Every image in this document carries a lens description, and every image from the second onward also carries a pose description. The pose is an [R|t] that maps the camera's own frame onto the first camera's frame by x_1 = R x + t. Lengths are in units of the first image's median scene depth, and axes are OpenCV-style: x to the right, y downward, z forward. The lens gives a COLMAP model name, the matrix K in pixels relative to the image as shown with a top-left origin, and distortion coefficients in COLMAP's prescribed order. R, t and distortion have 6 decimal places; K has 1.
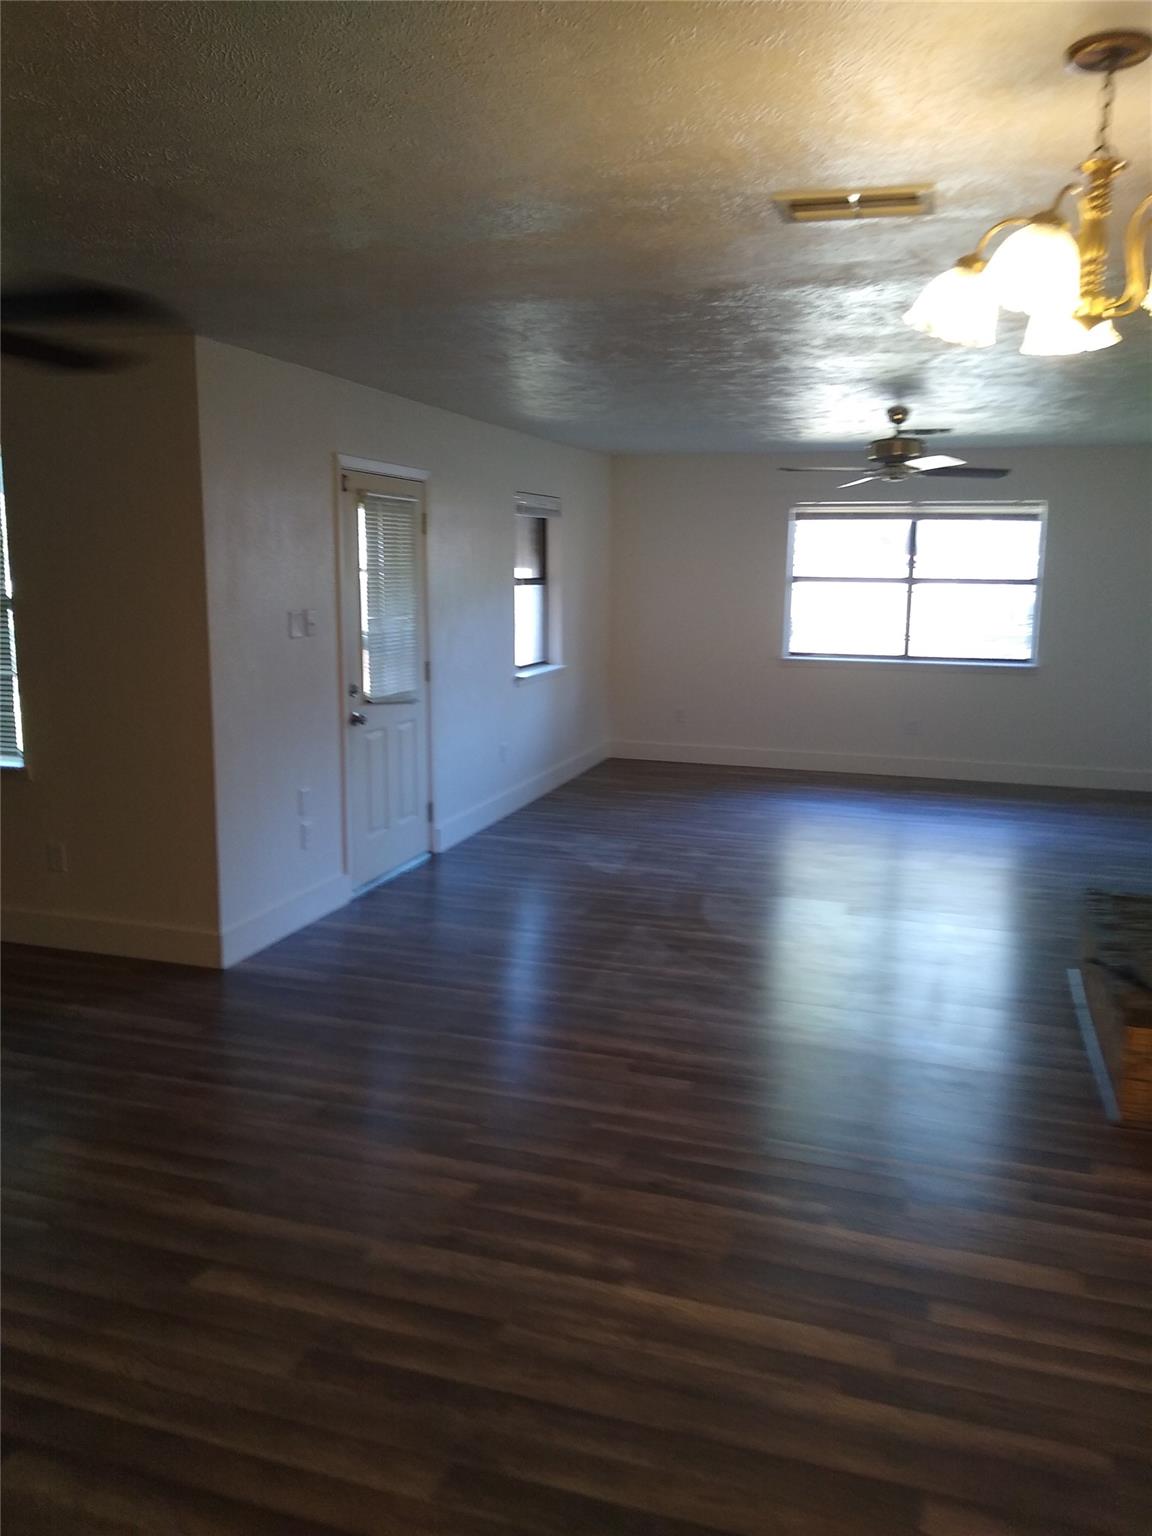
lens RADIAL K [[1189.8, 0, 584.8], [0, 1189.8, 767.8], [0, 0, 1]] dist [0.079113, -0.115917]
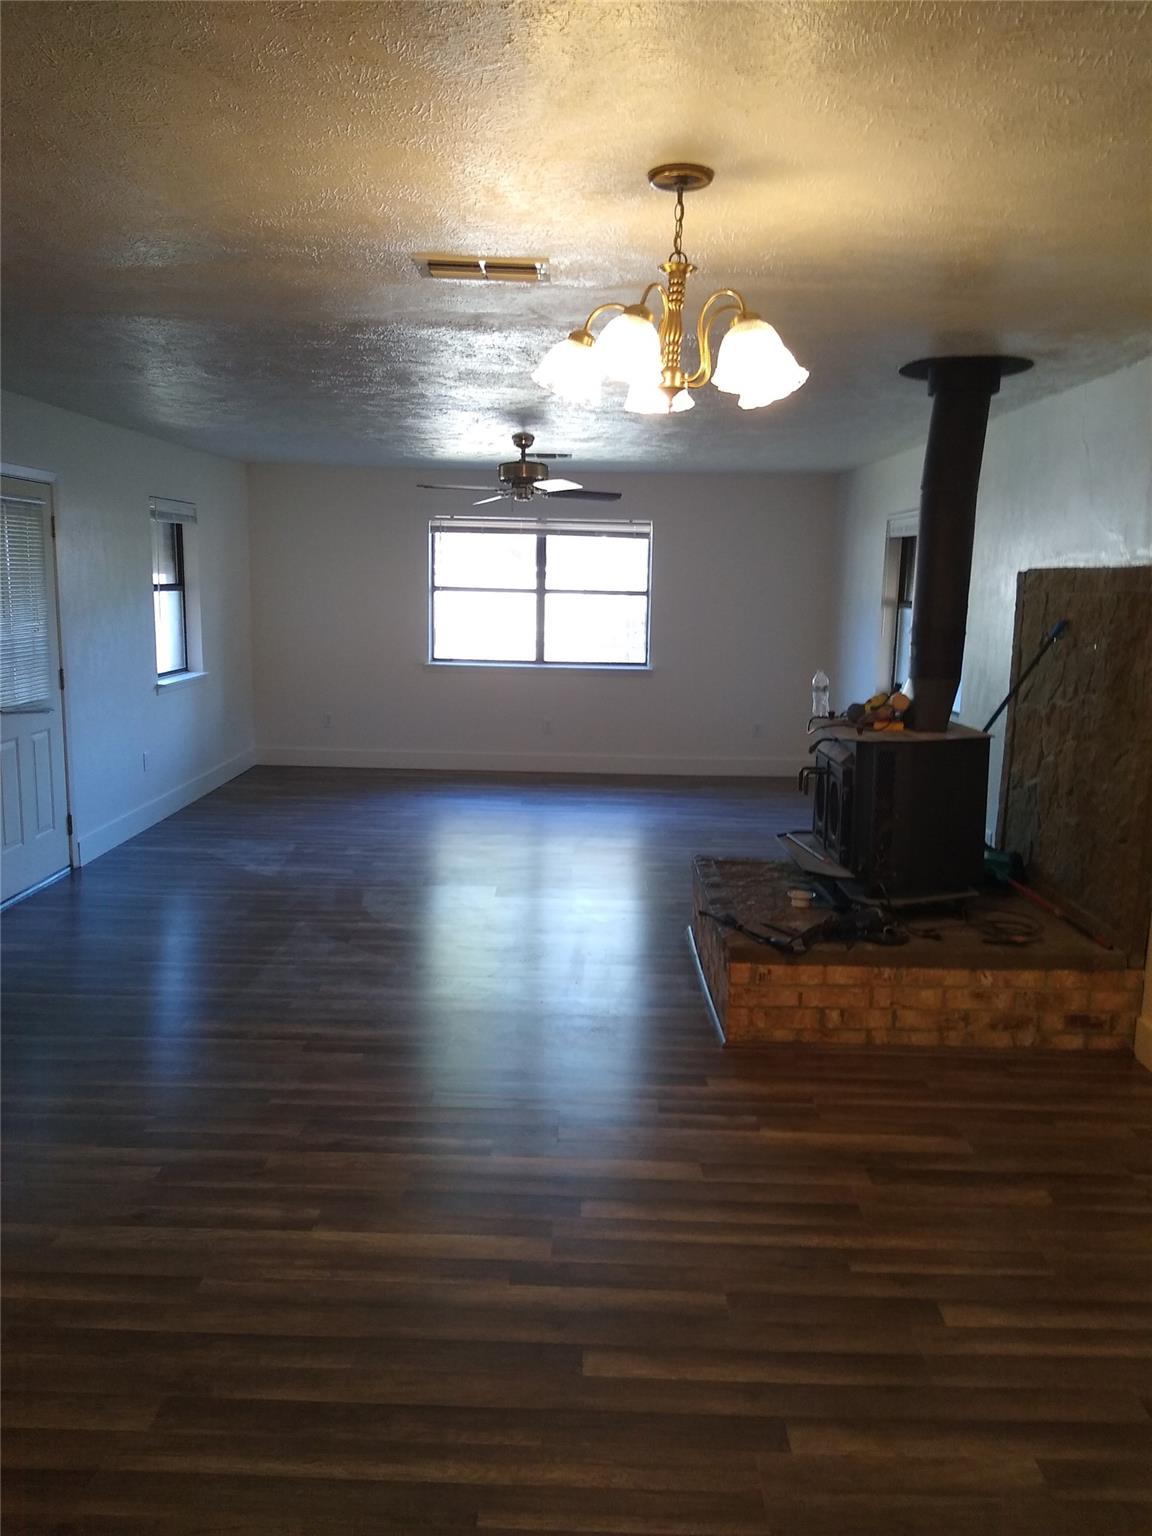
lens RADIAL K [[1189.8, 0, 582.2], [0, 1189.8, 756.1], [0, 0, 1]] dist [0.079113, -0.115917]
pose [[0.955660, -0.033948, 0.292508, -0.025695], [0.038885, 0.999182, -0.011080, 0.013426], [-0.291893, 0.021963, 0.956199, -0.082693]]
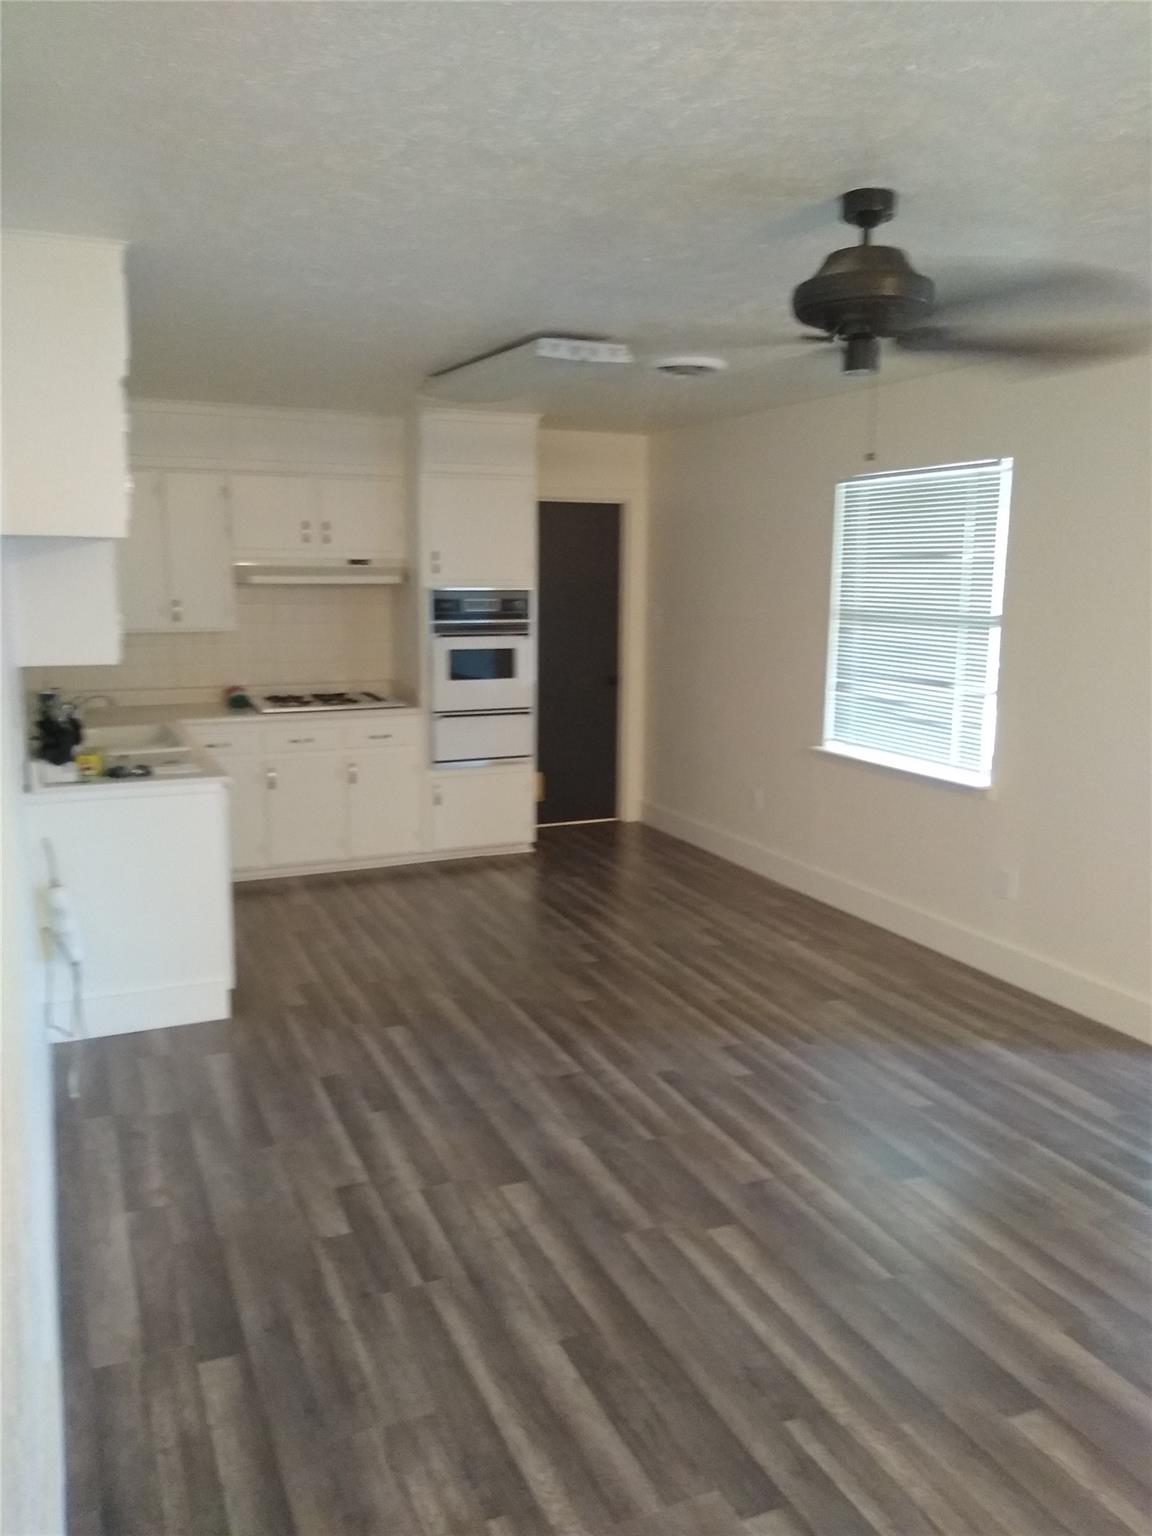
lens RADIAL K [[1189.8, 0, 589.2], [0, 1189.8, 753.5], [0, 0, 1]] dist [0.079113, -0.115917]
pose [[0.673733, 0.109293, -0.730848, 0.028173], [-0.129920, 0.991116, 0.028448, -0.015309], [0.727465, 0.075786, 0.681947, 0.108214]]
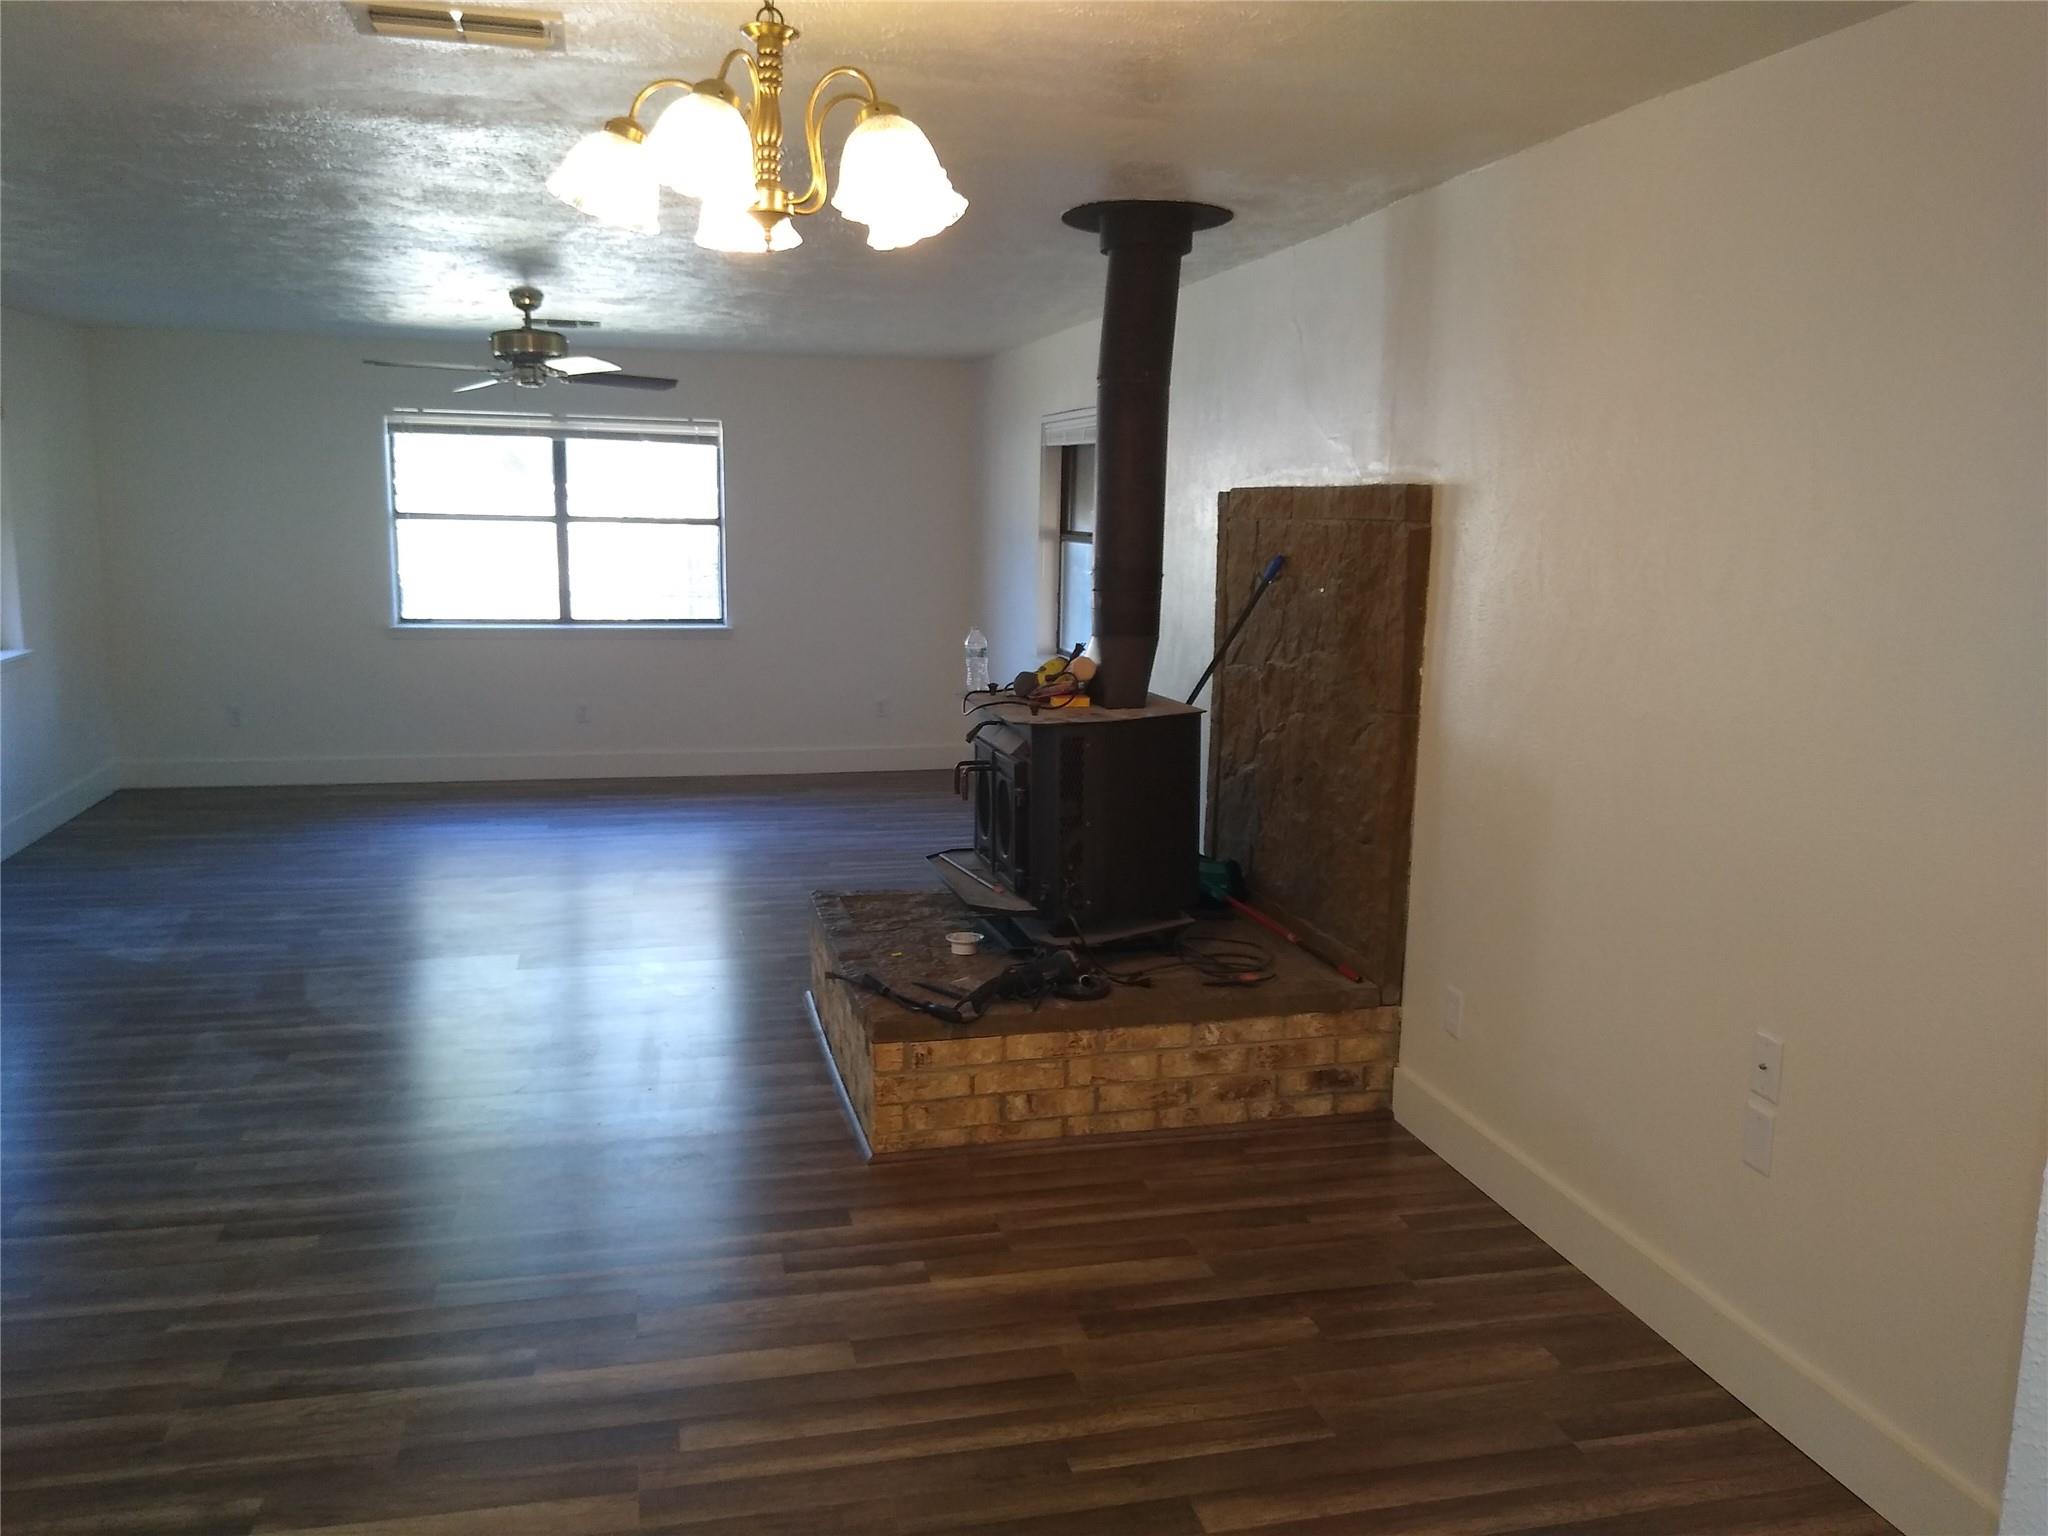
lens RADIAL K [[1586.4, 0, 1030.7], [0, 1586.4, 767.0], [0, 0, 1]] dist [0.079113, -0.115917]
pose [[0.852921, -0.080791, 0.515750, -0.016419], [0.081380, 0.996451, 0.021510, 0.003099], [-0.515658, 0.023626, 0.856469, -0.022320]]
